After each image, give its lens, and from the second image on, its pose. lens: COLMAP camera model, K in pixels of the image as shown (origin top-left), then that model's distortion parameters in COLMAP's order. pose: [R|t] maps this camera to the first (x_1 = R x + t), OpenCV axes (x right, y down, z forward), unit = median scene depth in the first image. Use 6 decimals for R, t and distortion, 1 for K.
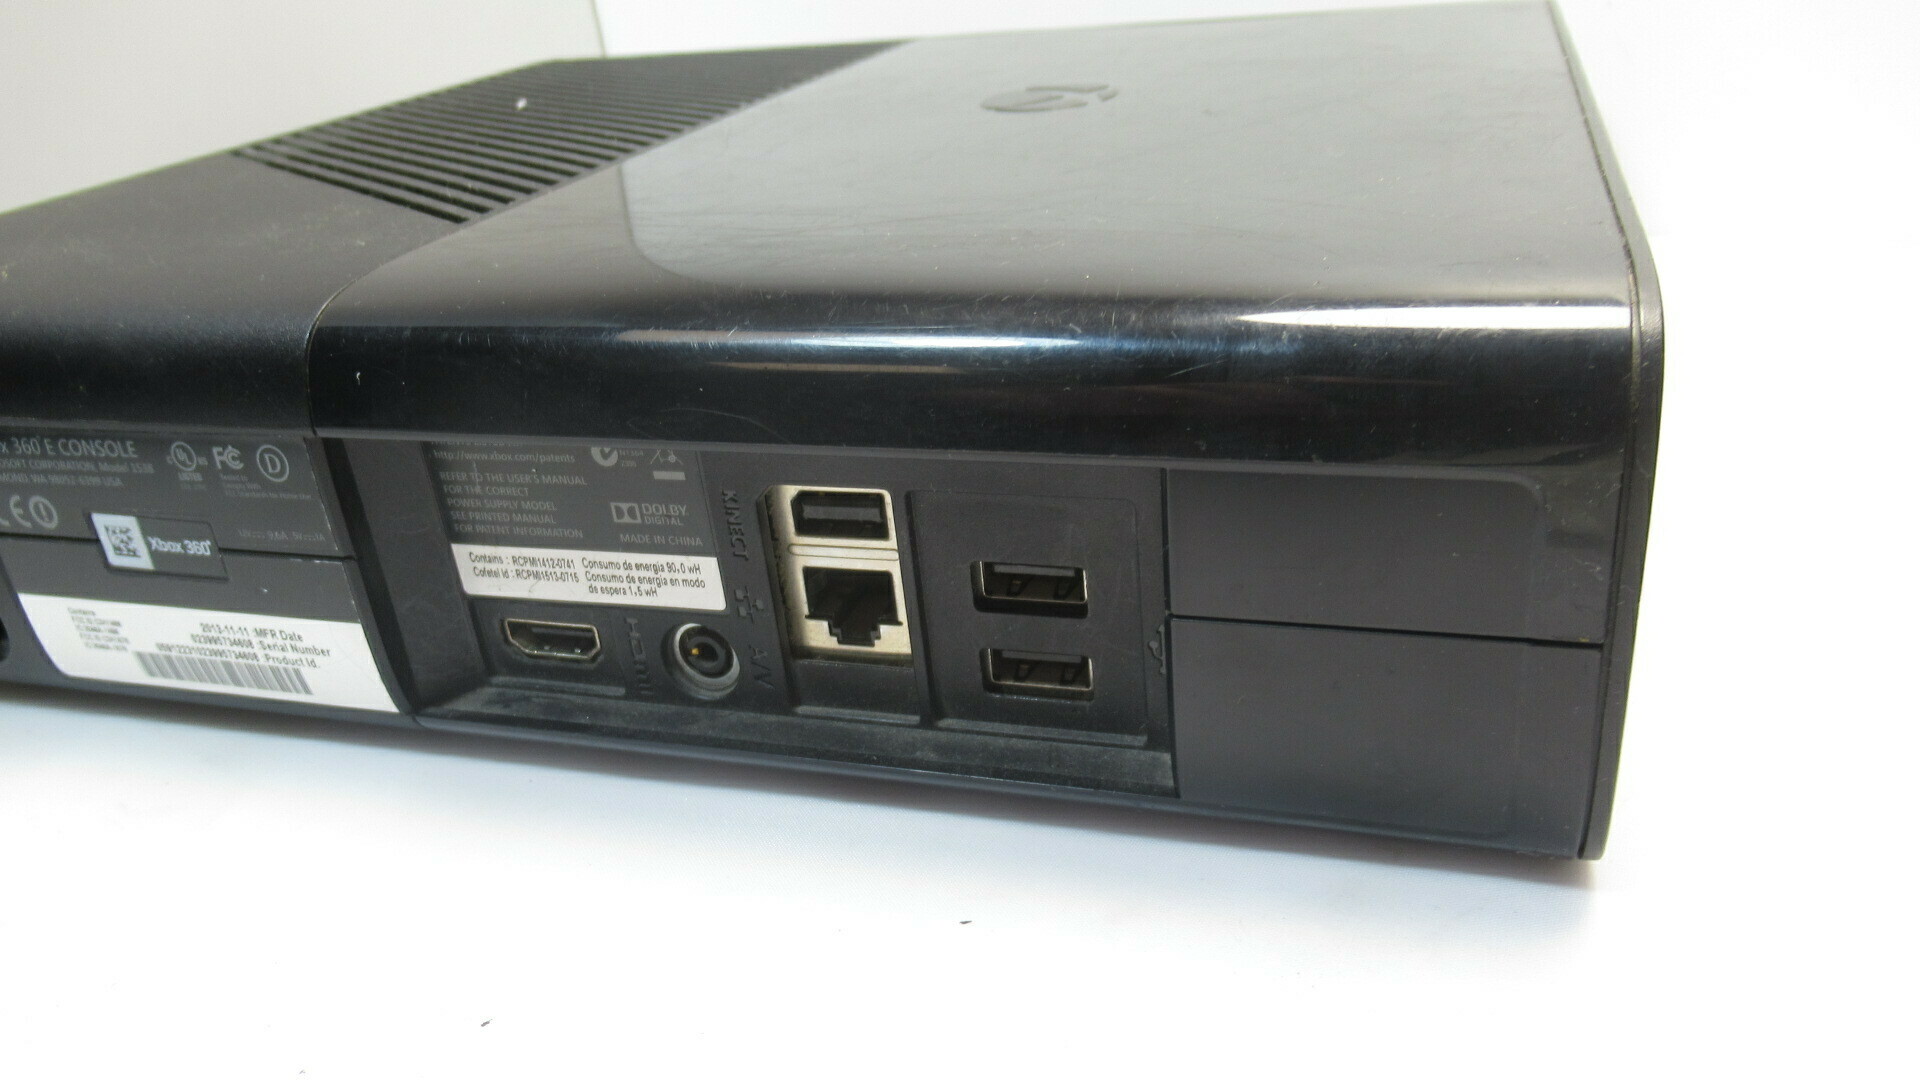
lens RADIAL K [[1471.3, 0, 966.9], [0, 1471.3, 531.8], [0, 0, 1]] dist [-0.019127, -0.039764]
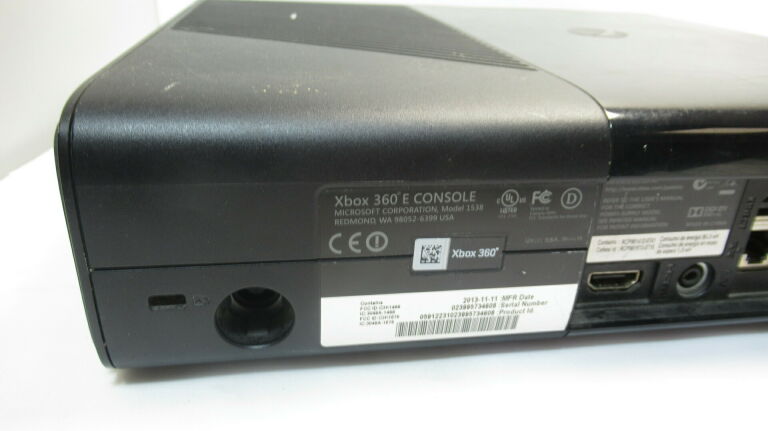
lens RADIAL K [[588.5, 0, 386.8], [0, 588.5, 212.2], [0, 0, 1]] dist [-0.019127, -0.039764]
pose [[0.885131, -0.072523, 0.459656, -0.952389], [0.080134, 0.996780, 0.002959, -0.047885], [-0.458391, 0.034215, 0.888092, 0.450612]]
